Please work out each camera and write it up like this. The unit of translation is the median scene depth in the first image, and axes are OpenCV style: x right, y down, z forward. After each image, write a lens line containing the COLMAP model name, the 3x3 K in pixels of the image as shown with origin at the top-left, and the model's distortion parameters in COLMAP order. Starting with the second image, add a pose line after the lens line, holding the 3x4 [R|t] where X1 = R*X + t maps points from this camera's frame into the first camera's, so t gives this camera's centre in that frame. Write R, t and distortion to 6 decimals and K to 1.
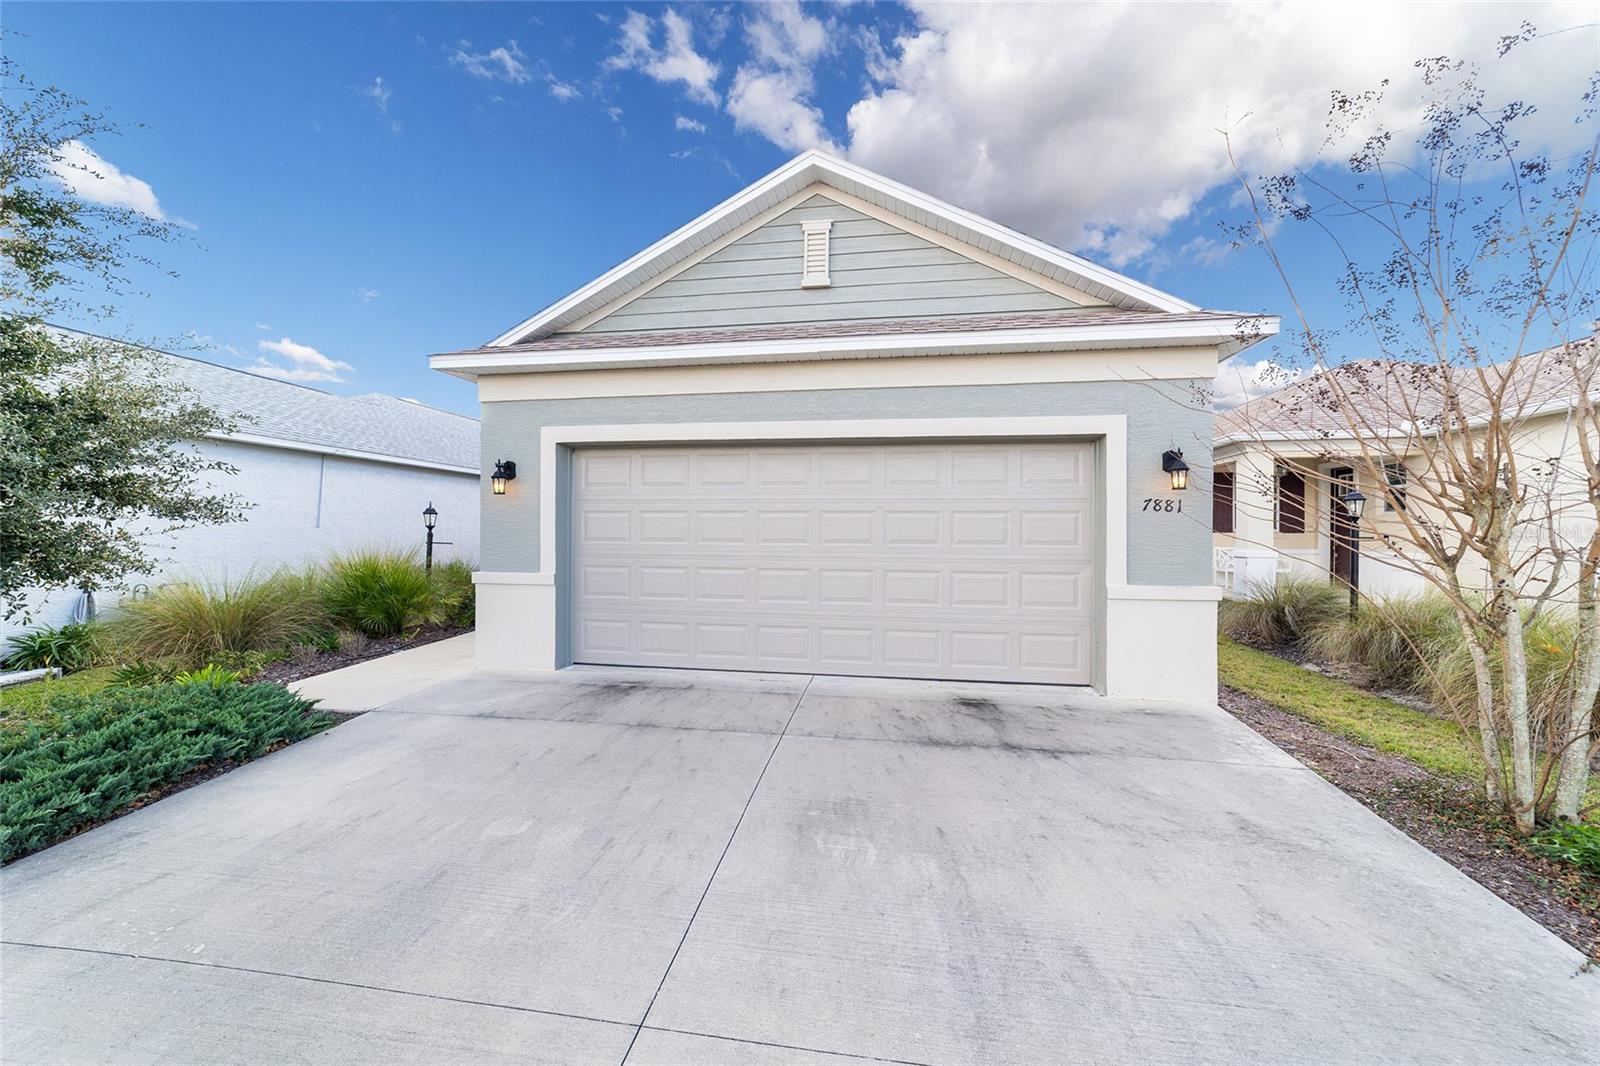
lens RADIAL K [[615.9, 0, 802.1], [0, 615.9, 532.0], [0, 0, 1]] dist [-0.018041, 0.008365]
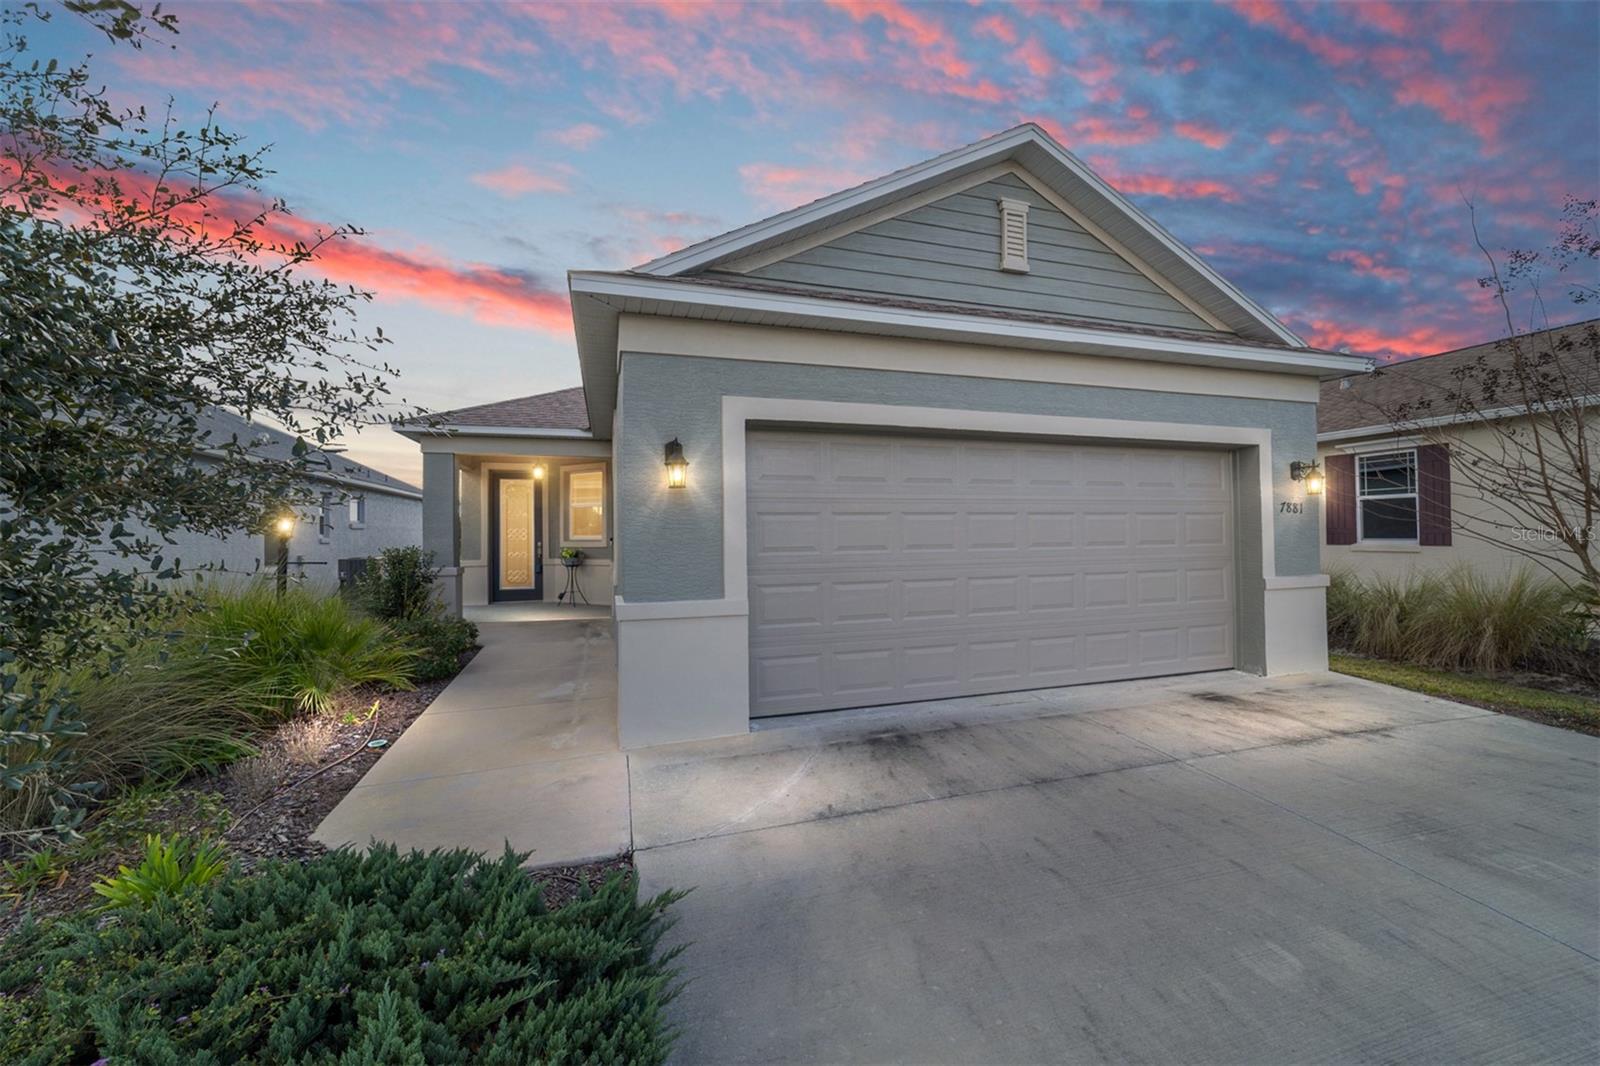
lens RADIAL K [[615.9, 0, 796.5], [0, 615.9, 520.0], [0, 0, 1]] dist [-0.018041, 0.008365]
pose [[0.894314, -0.004970, 0.447412, -0.691297], [0.015897, 0.999660, -0.020672, -0.009139], [-0.447157, 0.025599, 0.894089, 0.328764]]
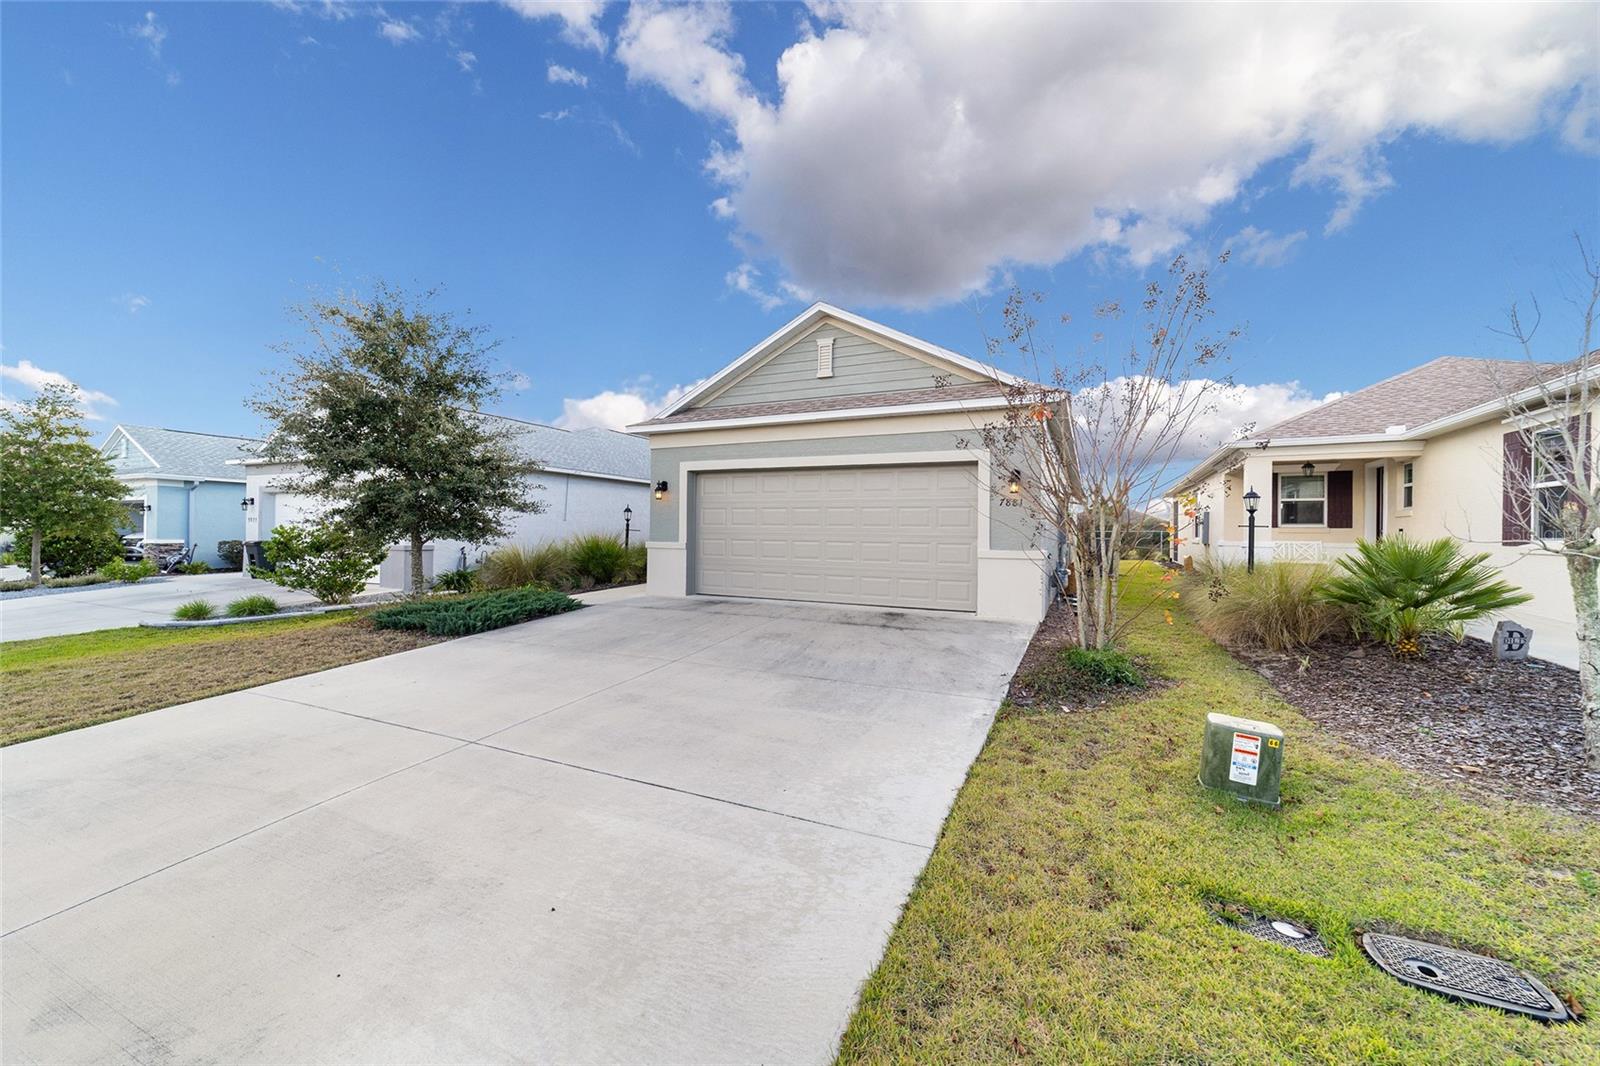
lens RADIAL K [[615.9, 0, 800.7], [0, 615.9, 532.8], [0, 0, 1]] dist [-0.018041, 0.008365]
pose [[0.960921, 0.006097, -0.276757, 0.438568], [-0.007144, 0.999971, -0.002776, 0.042306], [0.276732, 0.004644, 0.960936, -0.674982]]
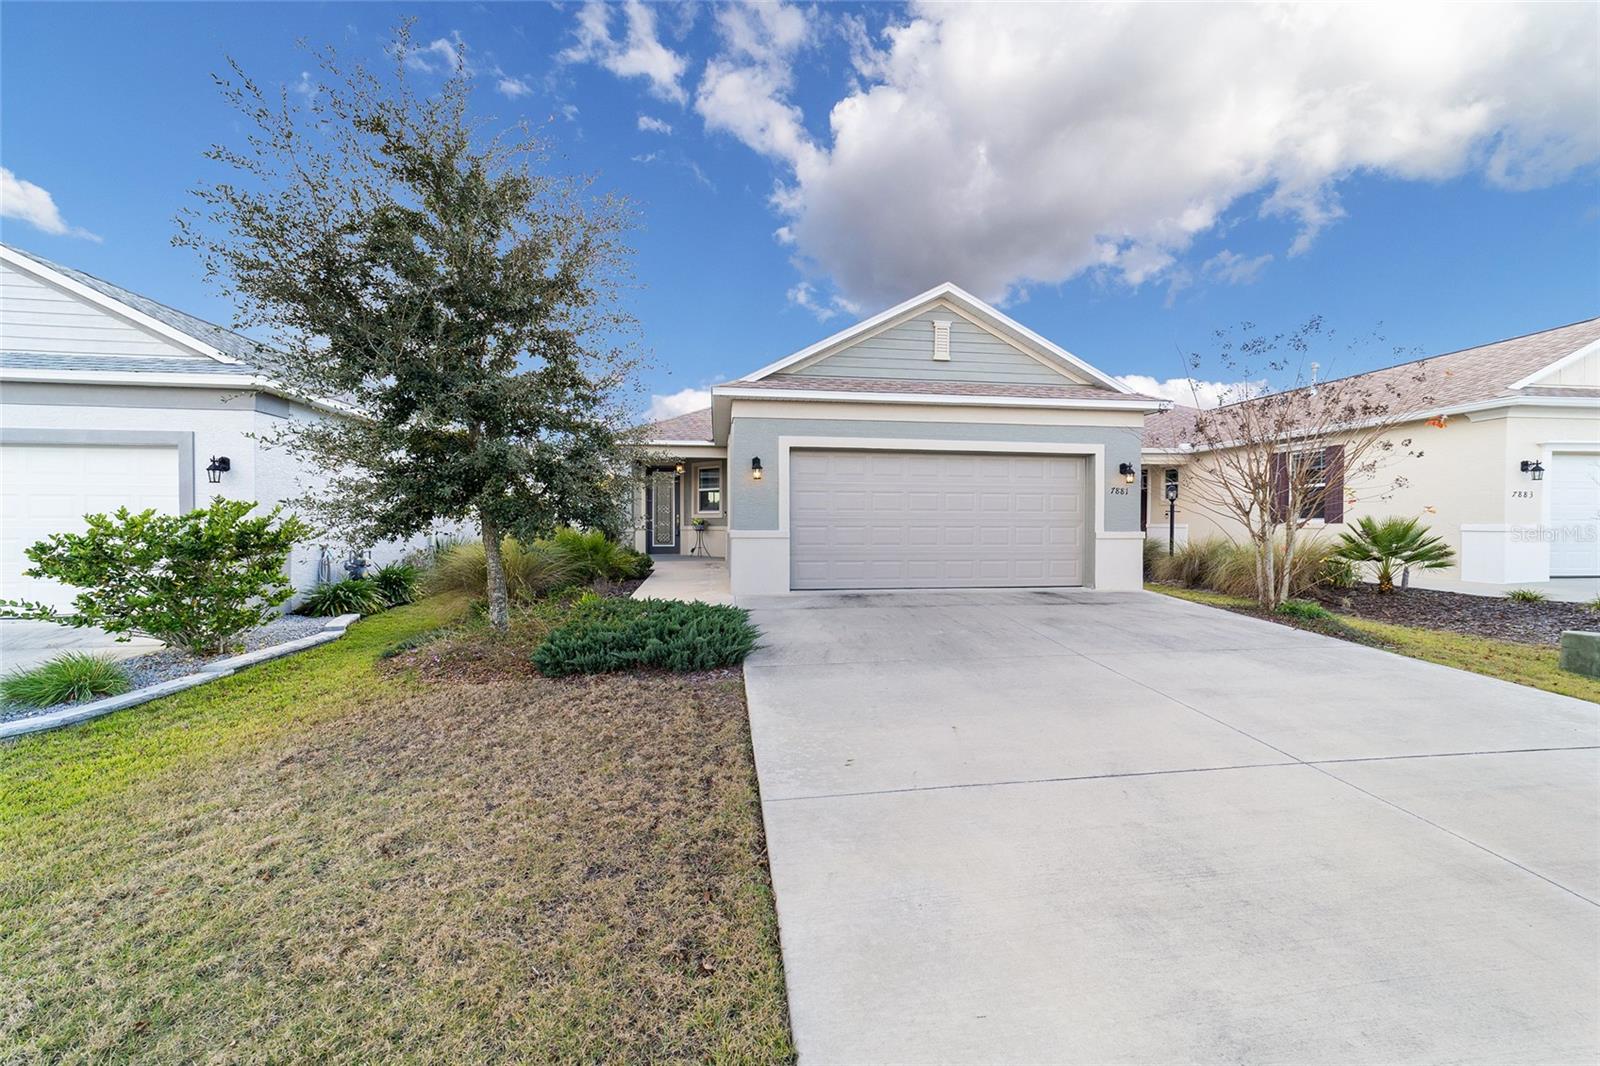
lens RADIAL K [[615.9, 0, 799.6], [0, 615.9, 528.5], [0, 0, 1]] dist [-0.018041, 0.008365]
pose [[0.956419, -0.005352, 0.291948, -0.854183], [0.002103, 0.999932, 0.011442, 0.046111], [-0.291989, -0.010330, 0.956366, -0.516273]]
